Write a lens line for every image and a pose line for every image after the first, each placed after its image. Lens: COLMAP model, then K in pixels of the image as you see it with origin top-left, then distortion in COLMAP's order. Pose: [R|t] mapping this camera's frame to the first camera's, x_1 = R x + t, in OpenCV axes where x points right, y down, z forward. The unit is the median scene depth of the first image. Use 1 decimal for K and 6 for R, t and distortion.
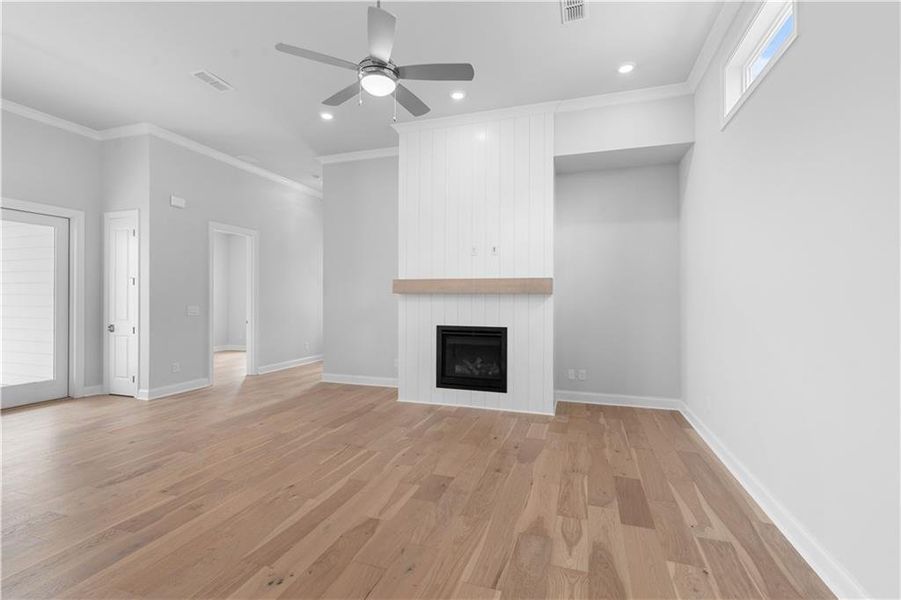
lens RADIAL K [[407.5, 0, 437.8], [0, 407.5, 301.1], [0, 0, 1]] dist [-0.000104, 0.000168]
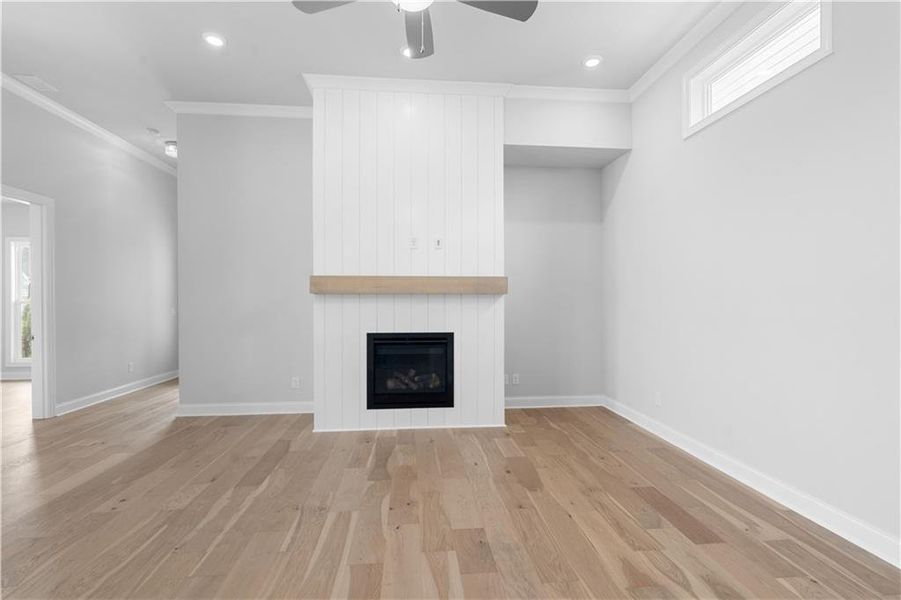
lens RADIAL K [[421.9, 0, 446.2], [0, 421.9, 303.1], [0, 0, 1]] dist [-0.001392, -0.000073]
pose [[0.911204, -0.008030, 0.411877, -0.223515], [0.006966, 0.999967, 0.004084, -0.002570], [-0.411897, -0.000852, 0.911230, 0.182631]]
